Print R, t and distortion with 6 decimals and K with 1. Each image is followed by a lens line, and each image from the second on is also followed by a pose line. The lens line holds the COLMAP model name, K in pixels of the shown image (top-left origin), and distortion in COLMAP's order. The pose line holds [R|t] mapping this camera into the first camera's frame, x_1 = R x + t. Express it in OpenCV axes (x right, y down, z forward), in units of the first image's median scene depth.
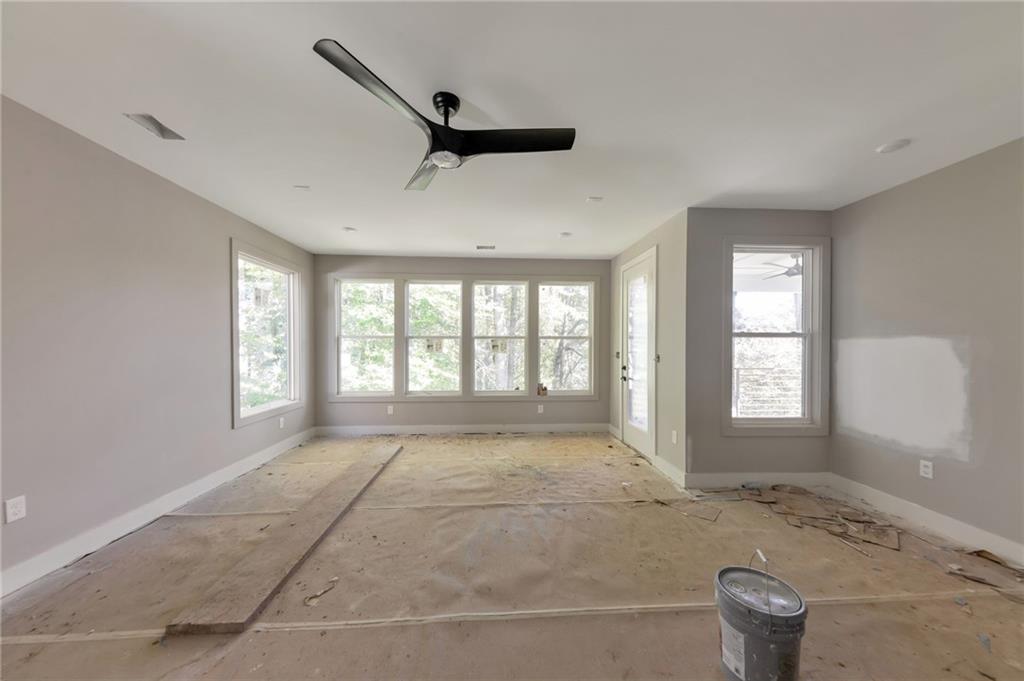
lens RADIAL K [[386.6, 0, 513.4], [0, 386.6, 348.1], [0, 0, 1]] dist [0.001367, 0.000027]
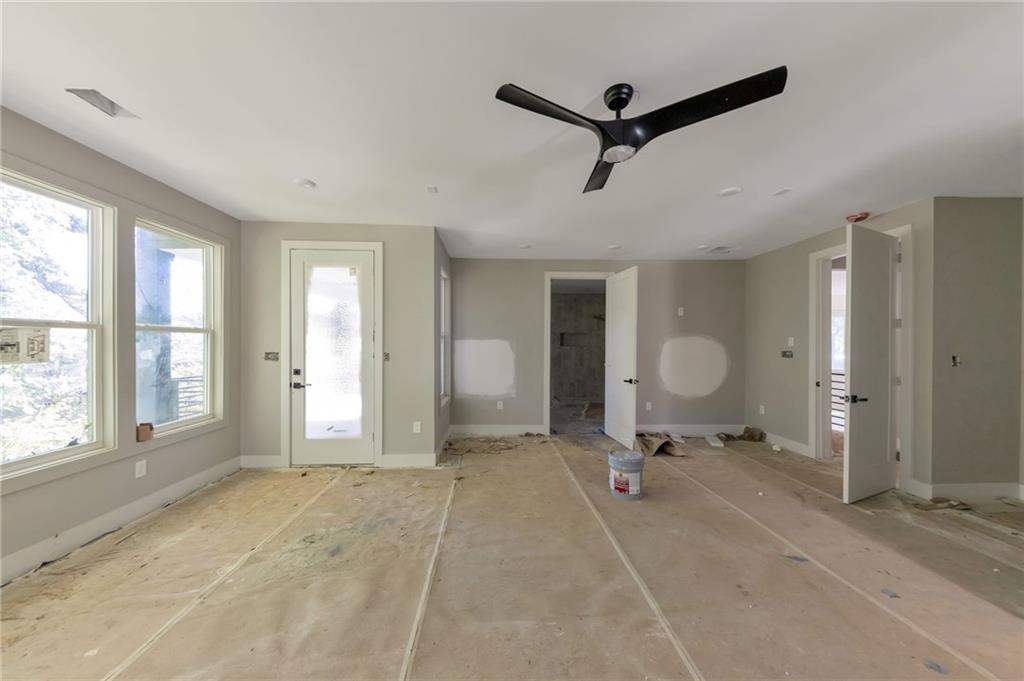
lens RADIAL K [[369.9, 0, 513.7], [0, 369.9, 346.8], [0, 0, 1]] dist [-0.000670, -0.000100]
pose [[-0.067451, -0.010473, 0.997668, -0.585531], [0.001613, 0.999942, 0.010605, -0.009177], [-0.997721, 0.002325, -0.067430, 0.715765]]
